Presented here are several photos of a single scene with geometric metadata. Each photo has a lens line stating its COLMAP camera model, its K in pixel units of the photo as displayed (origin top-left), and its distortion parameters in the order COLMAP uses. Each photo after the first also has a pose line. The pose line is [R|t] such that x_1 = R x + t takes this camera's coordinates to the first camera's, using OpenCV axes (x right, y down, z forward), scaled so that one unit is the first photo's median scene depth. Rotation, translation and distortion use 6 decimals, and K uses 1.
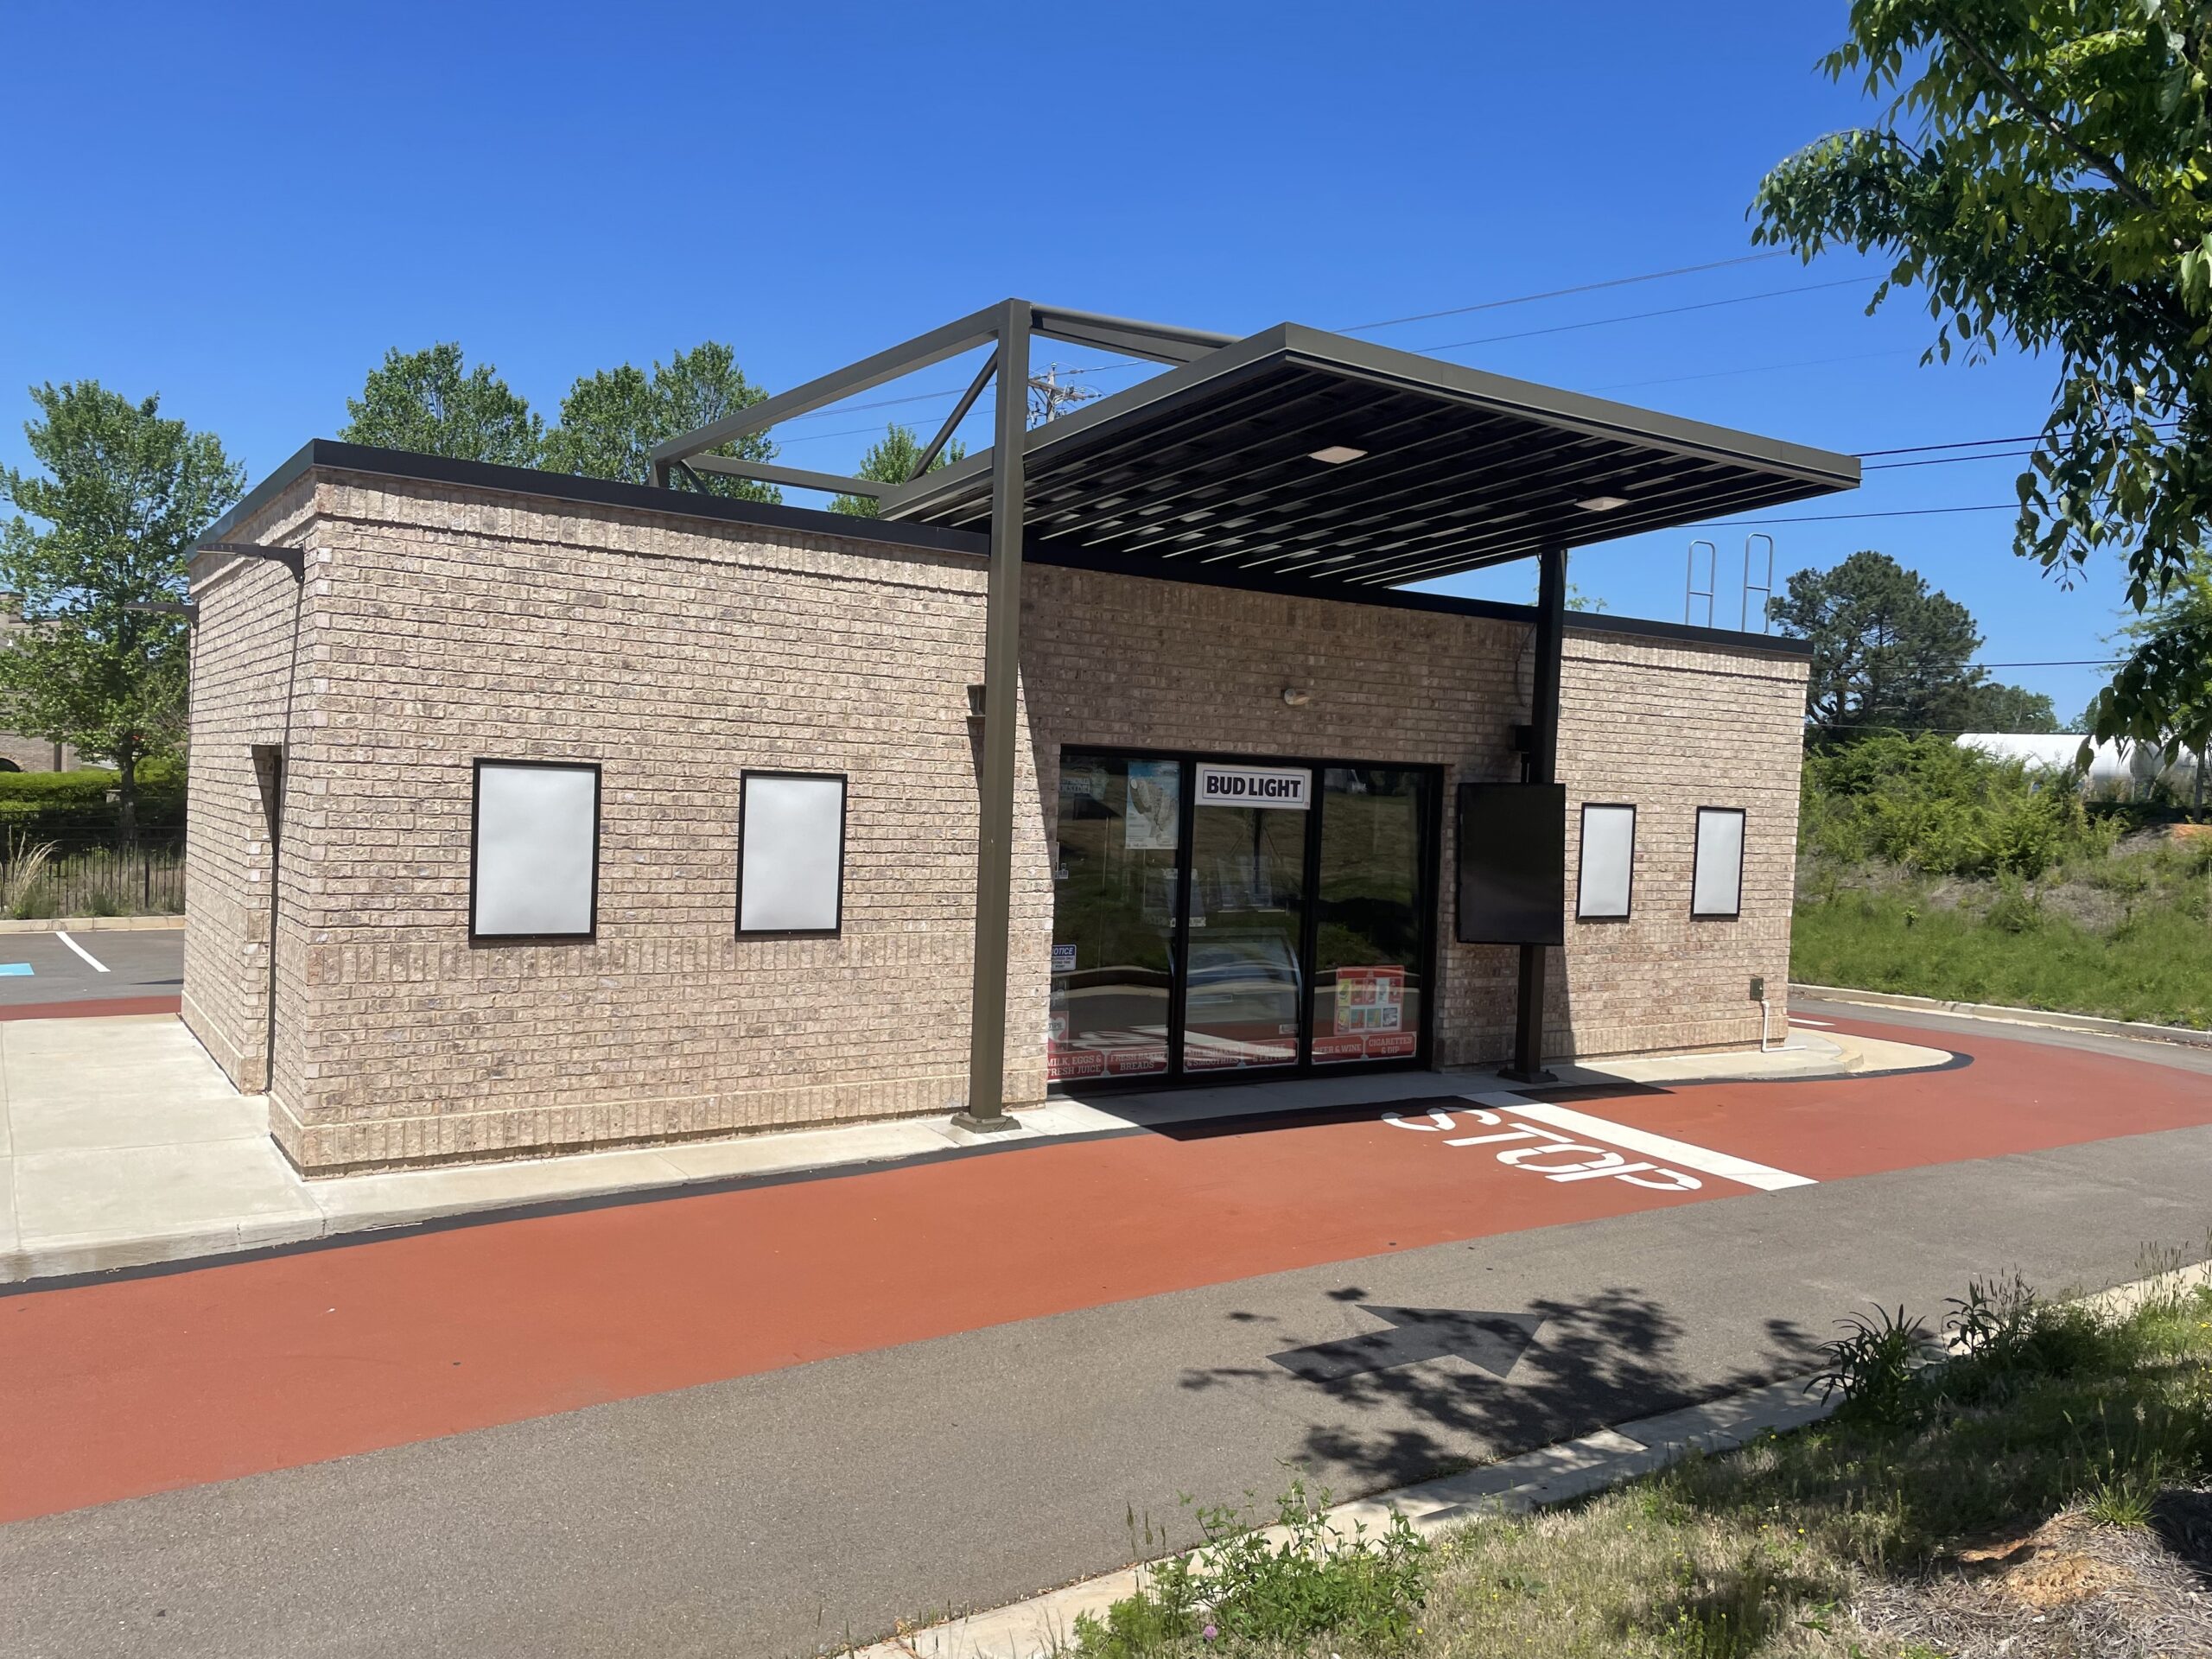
lens RADIAL K [[1654.1, 0, 1106.0], [0, 1654.1, 829.5], [0, 0, 1]] dist [0.121734, -0.153616]
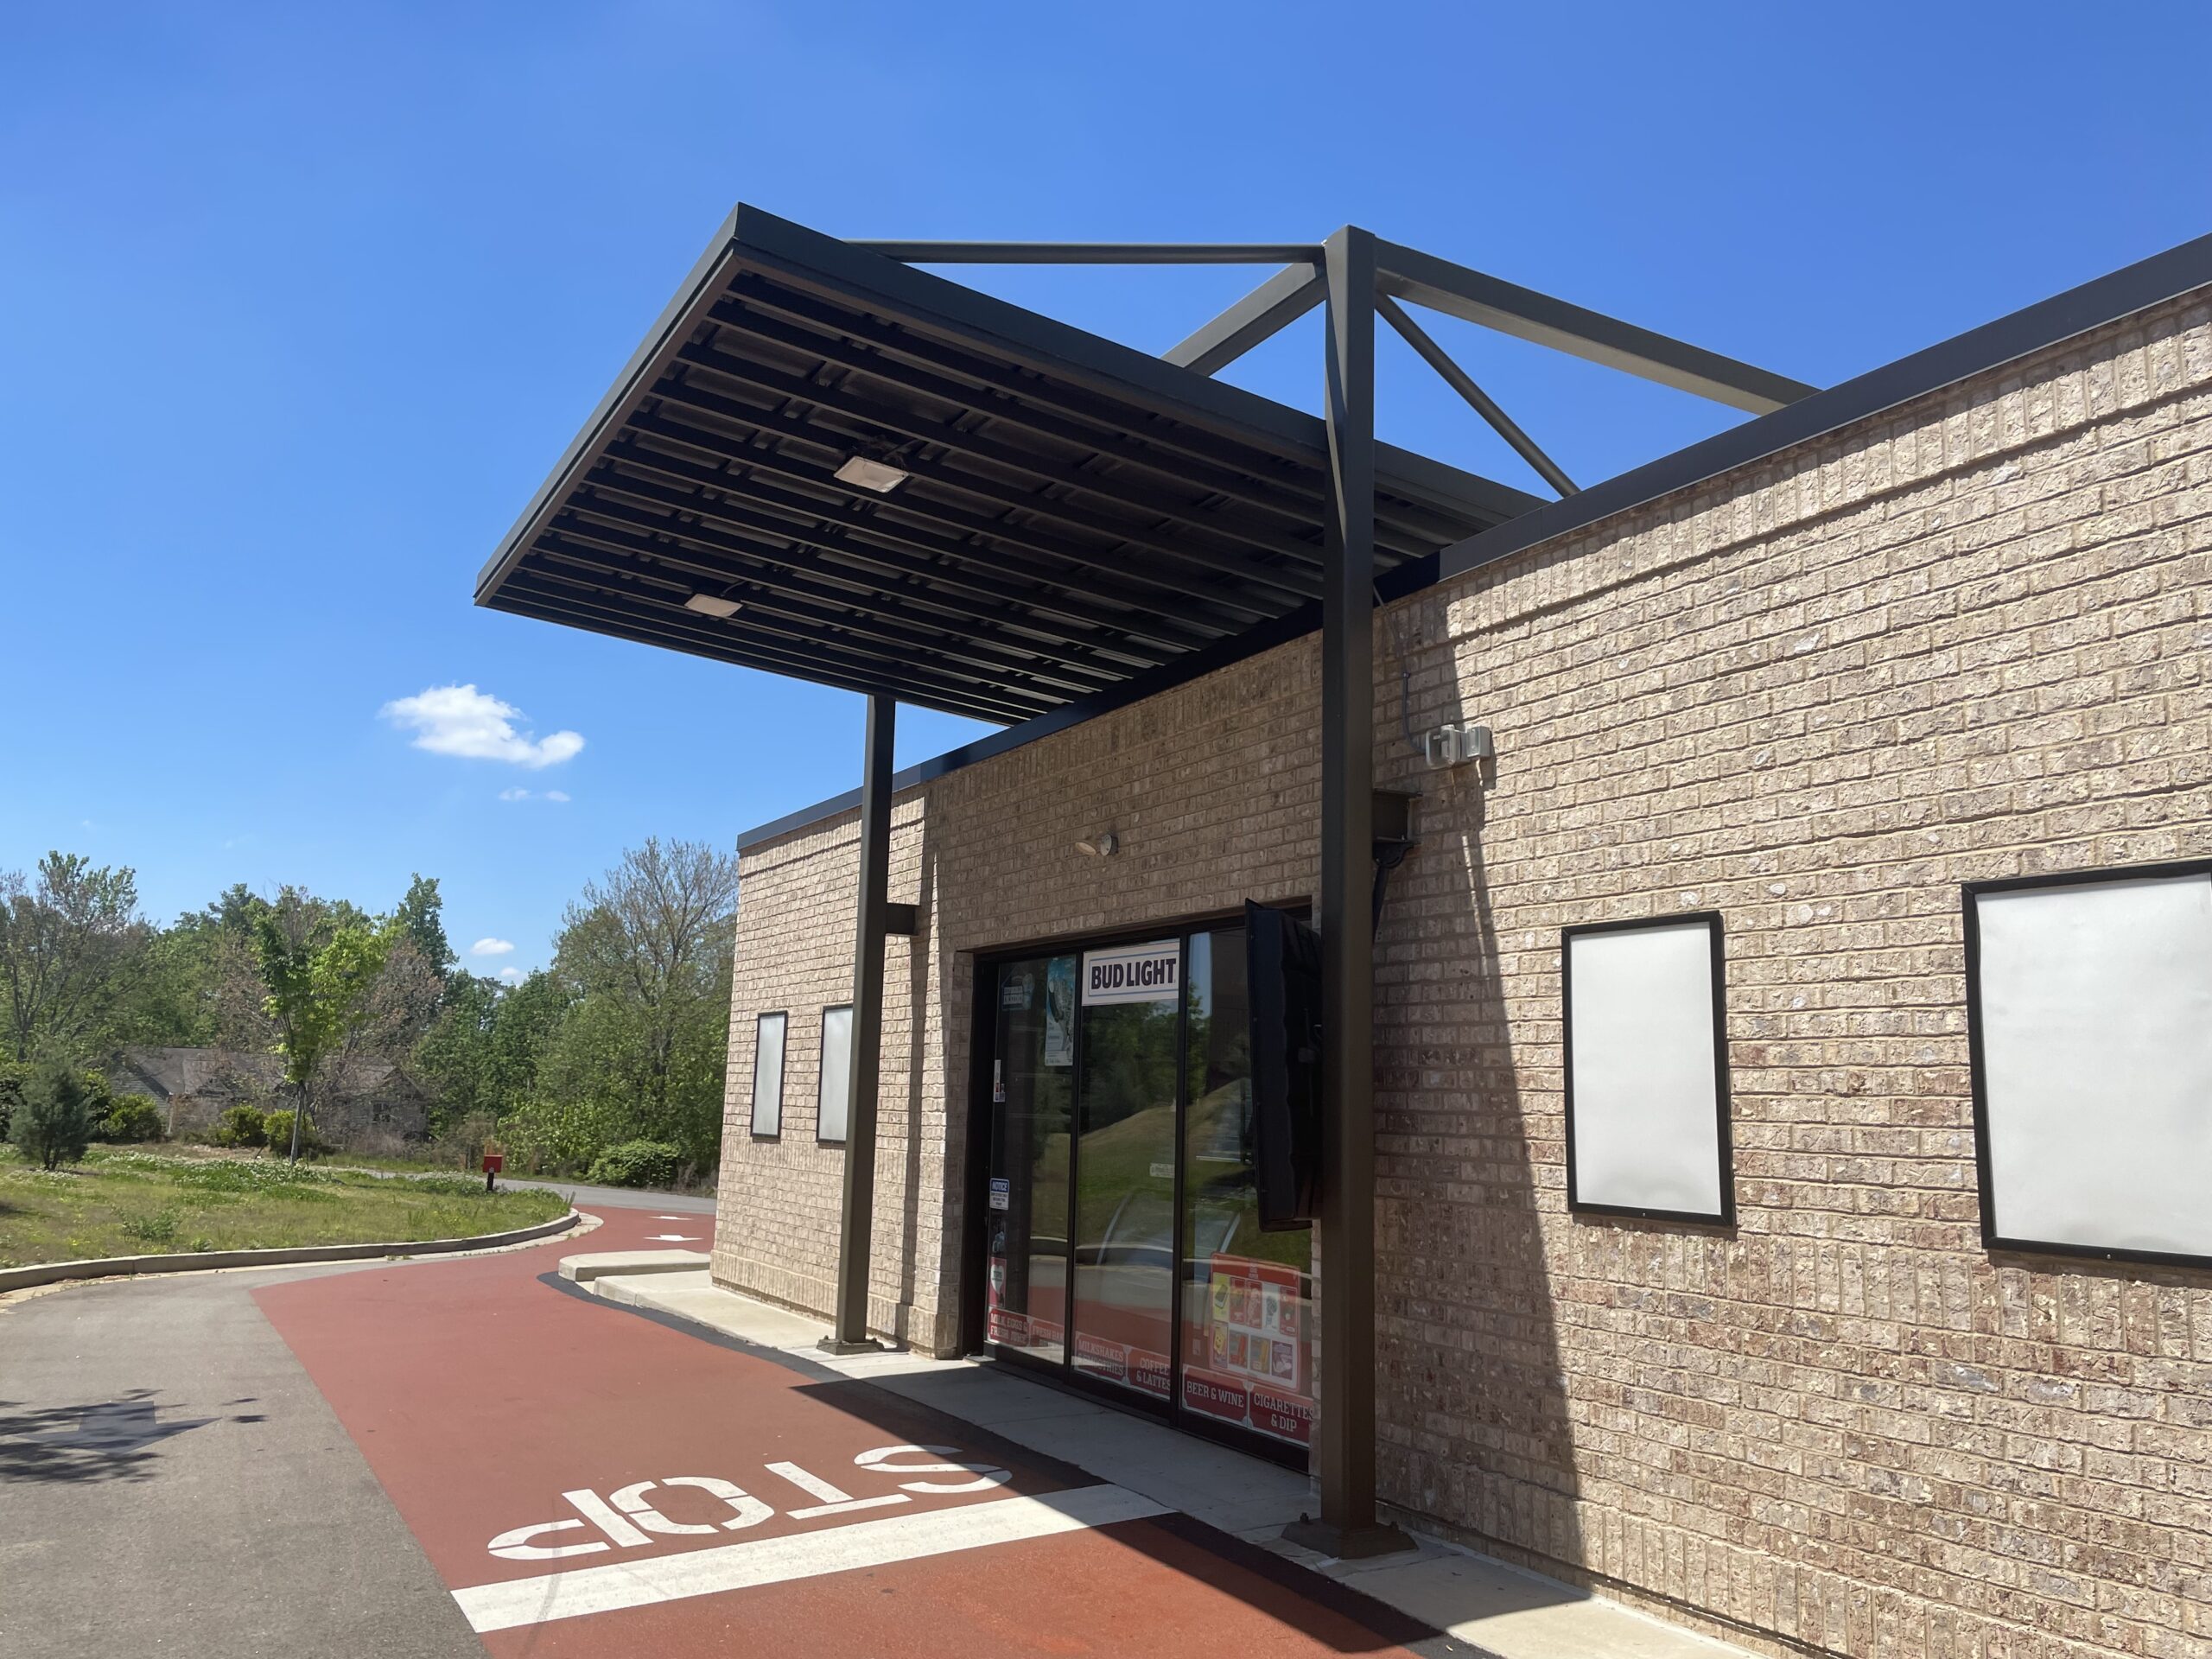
lens RADIAL K [[1654.1, 0, 1106.0], [0, 1654.1, 829.5], [0, 0, 1]] dist [0.121734, -0.153616]
pose [[-0.065240, -0.205706, -0.976437, 0.765225], [-0.058219, 0.977639, -0.202070, 0.056002], [0.996170, 0.043664, -0.075757, 0.980184]]
